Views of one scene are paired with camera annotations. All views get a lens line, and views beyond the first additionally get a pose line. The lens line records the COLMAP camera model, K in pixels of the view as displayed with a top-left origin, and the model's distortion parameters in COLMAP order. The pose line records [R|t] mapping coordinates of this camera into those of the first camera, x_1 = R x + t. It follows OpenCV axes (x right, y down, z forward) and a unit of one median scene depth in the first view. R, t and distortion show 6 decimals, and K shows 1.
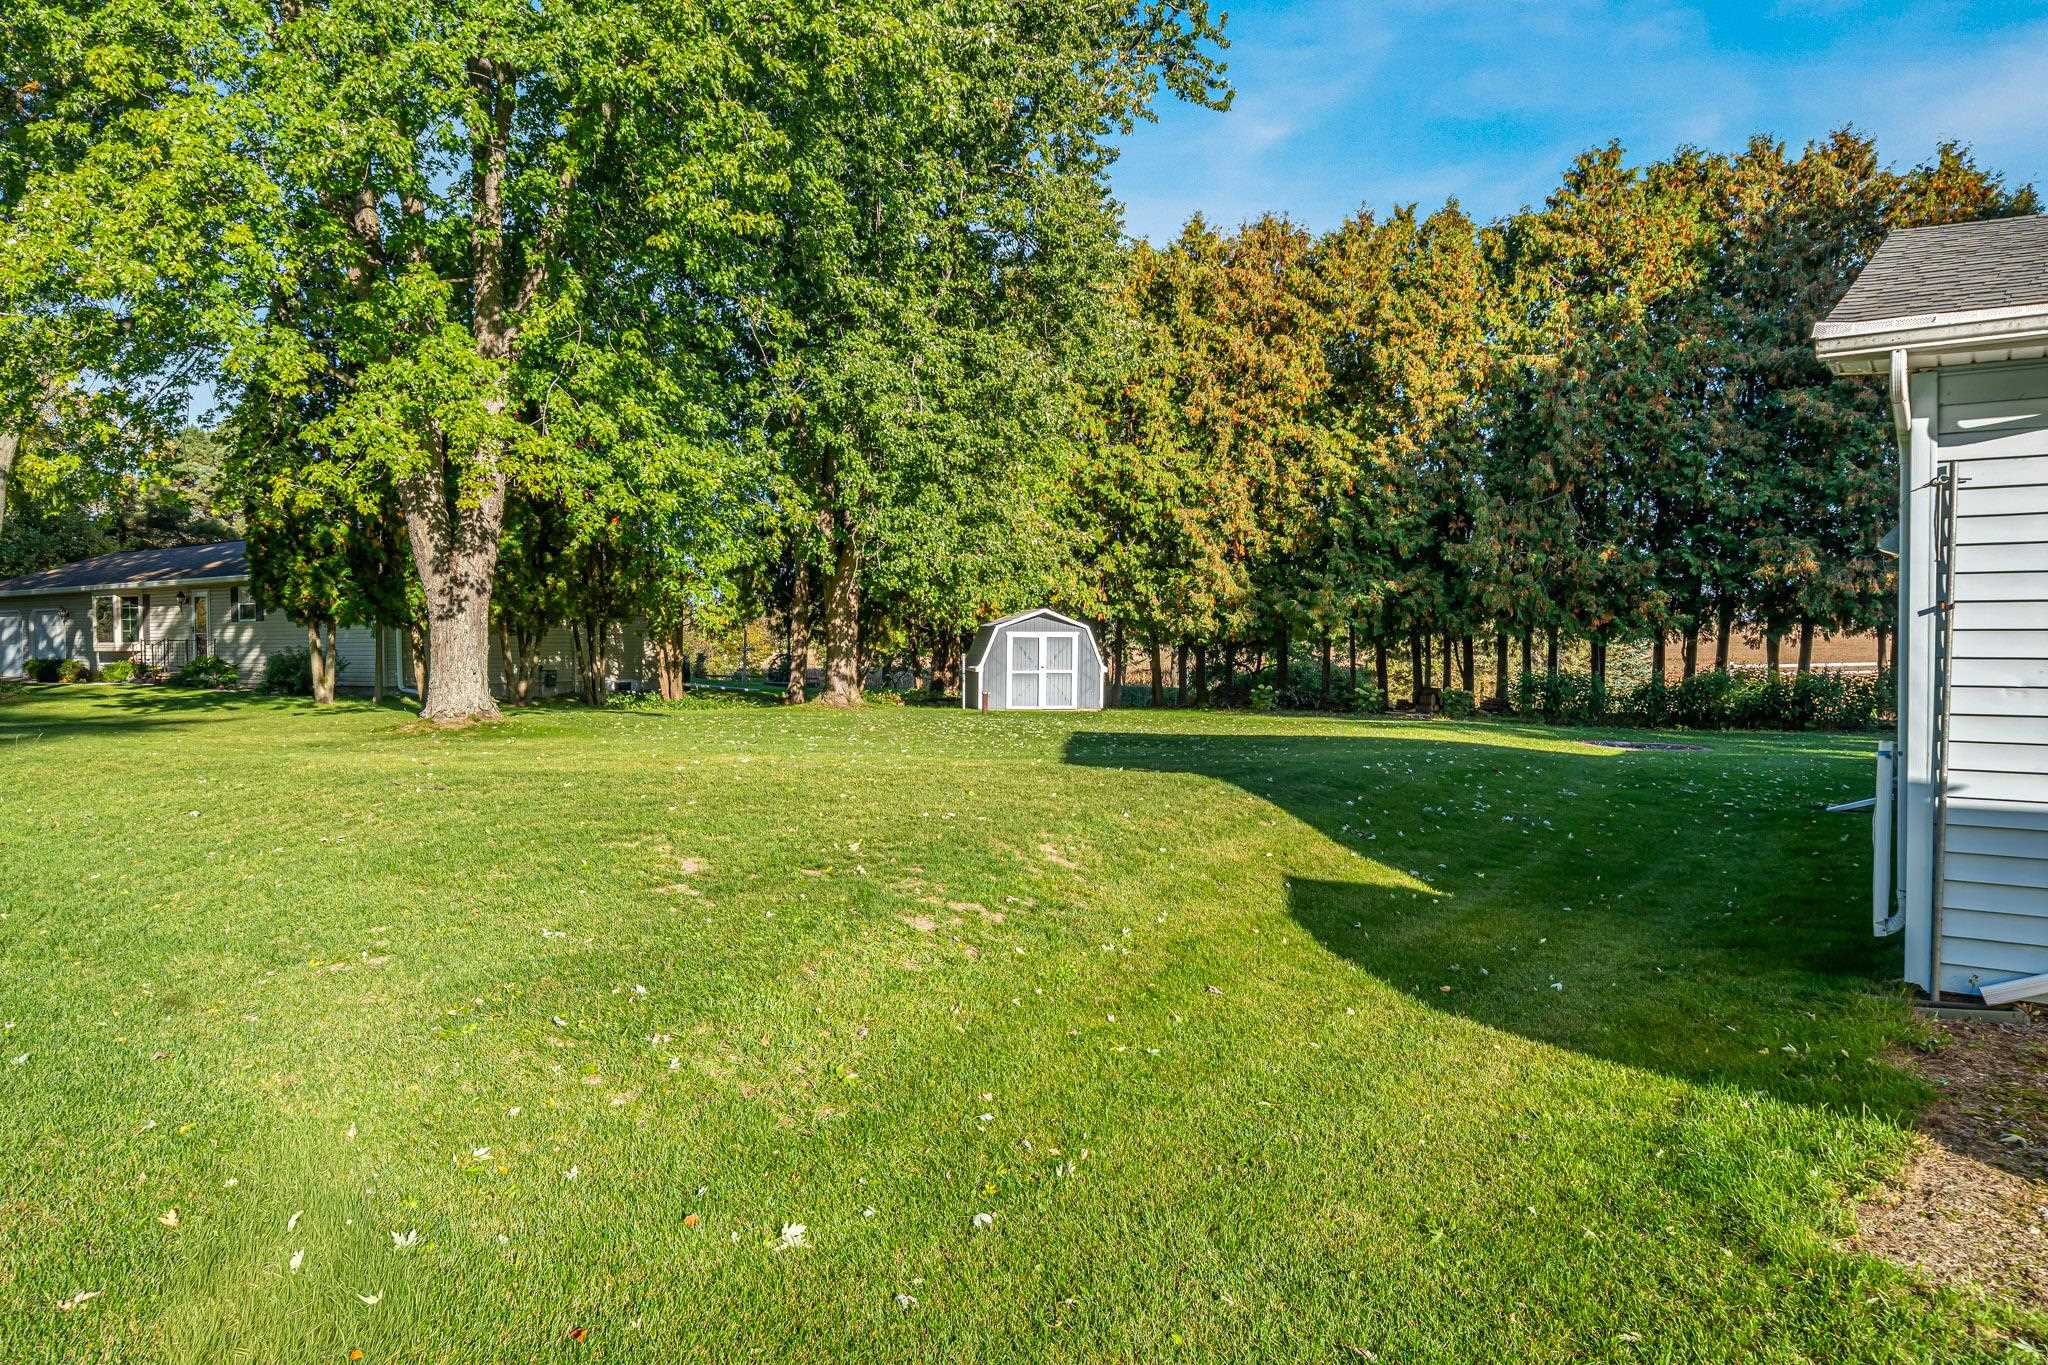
lens RADIAL K [[1424.3, 0, 1023.9], [0, 1424.3, 686.2], [0, 0, 1]] dist [0.003373, 0.000554]
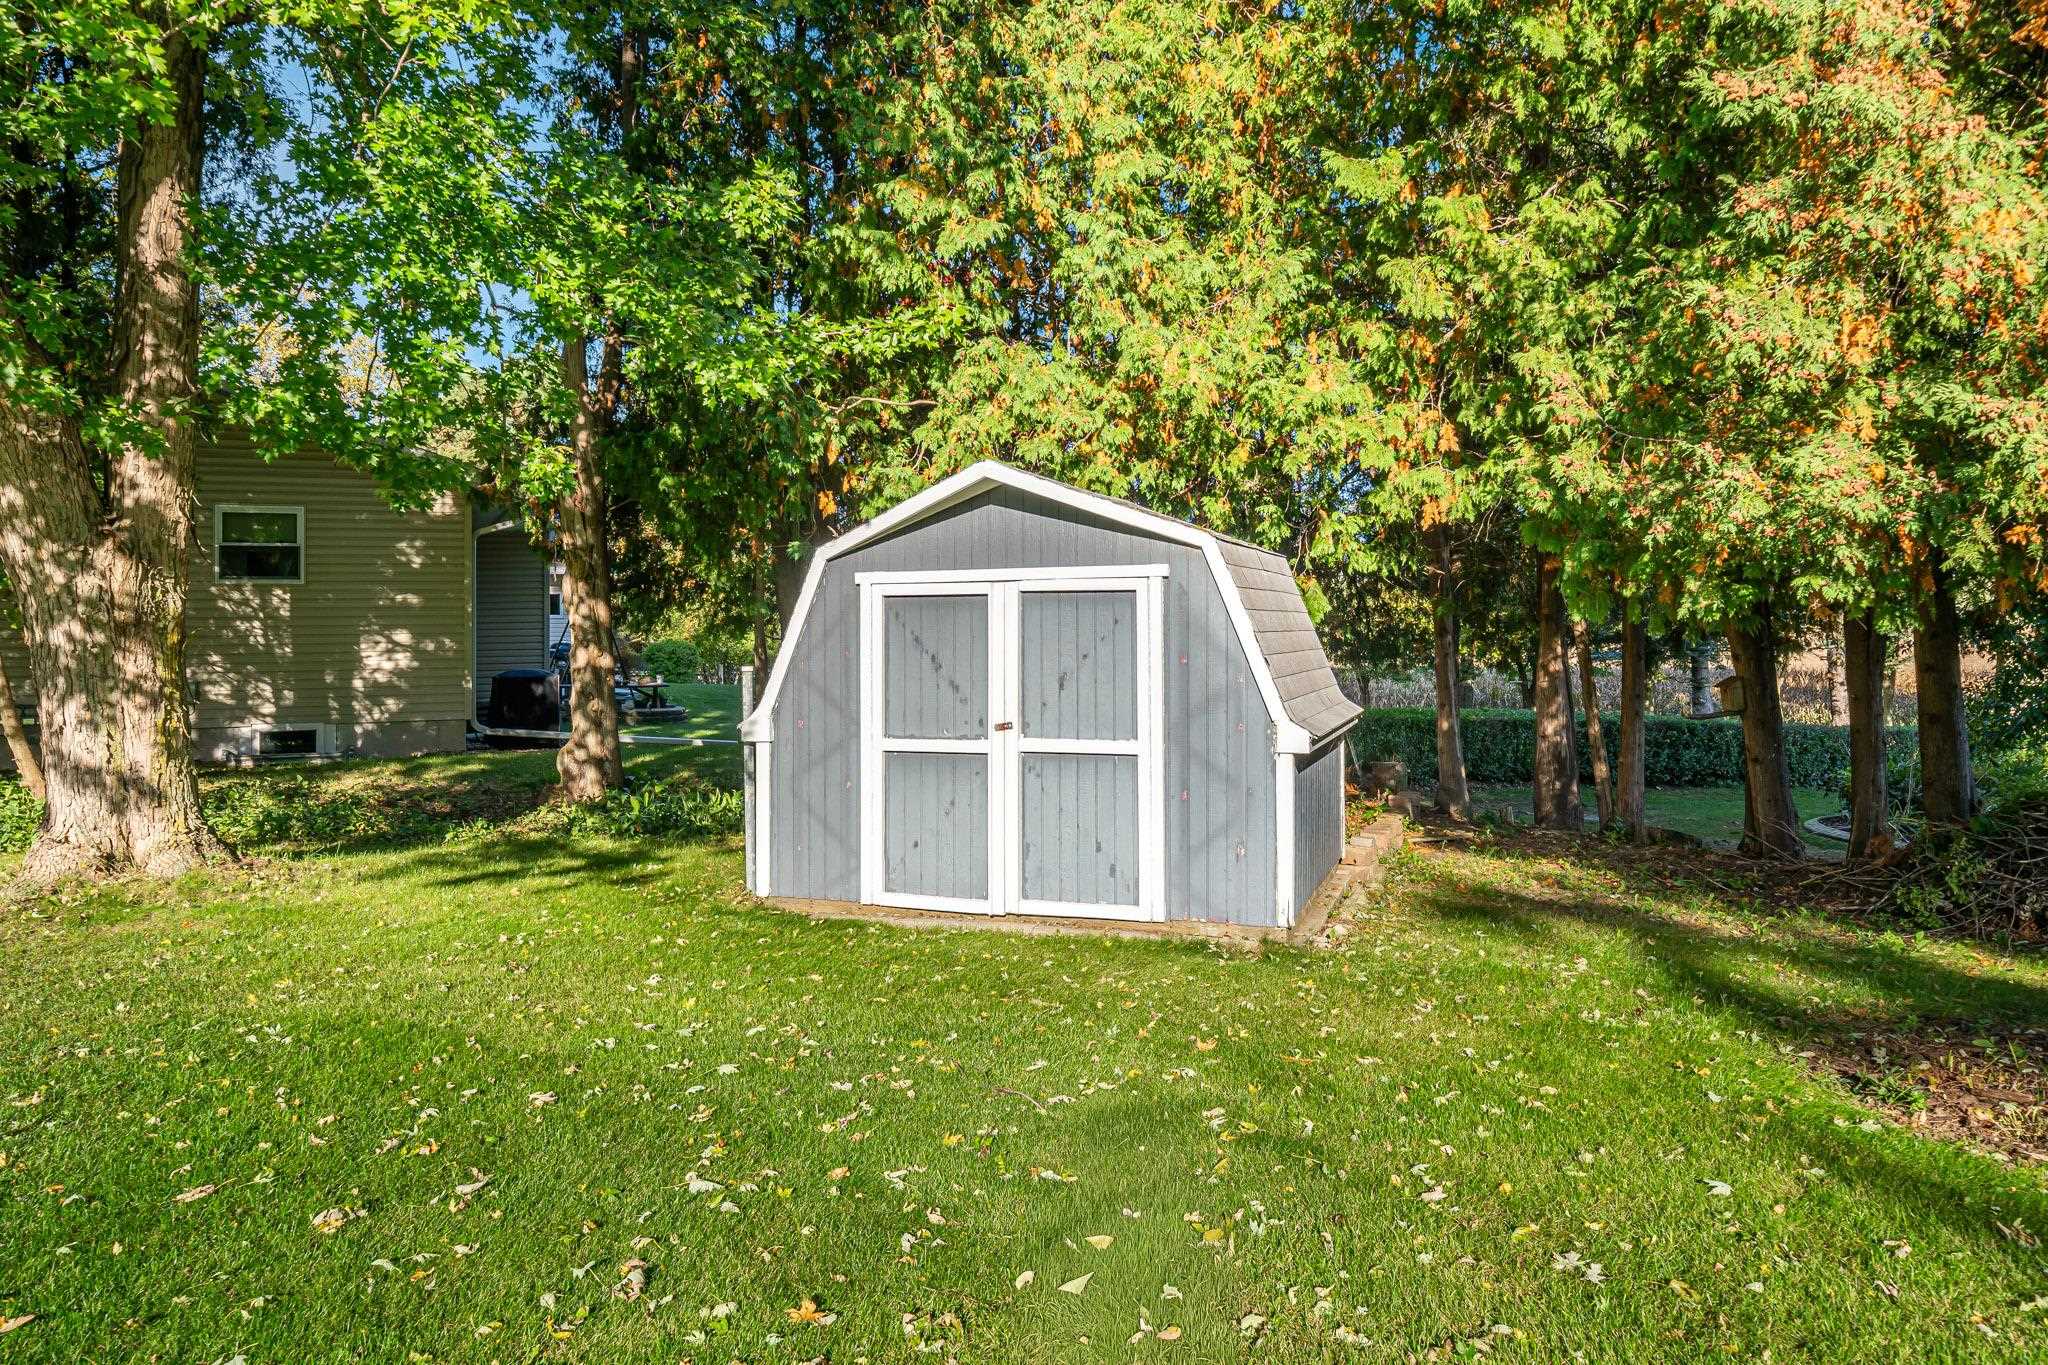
lens RADIAL K [[1424.3, 0, 1024.6], [0, 1424.3, 678.4], [0, 0, 1]] dist [0.003373, 0.000554]
pose [[0.876268, -0.001160, -0.481822, 0.124951], [0.005050, 0.999964, 0.006776, -0.022296], [0.481797, -0.008371, 0.876243, 0.804144]]
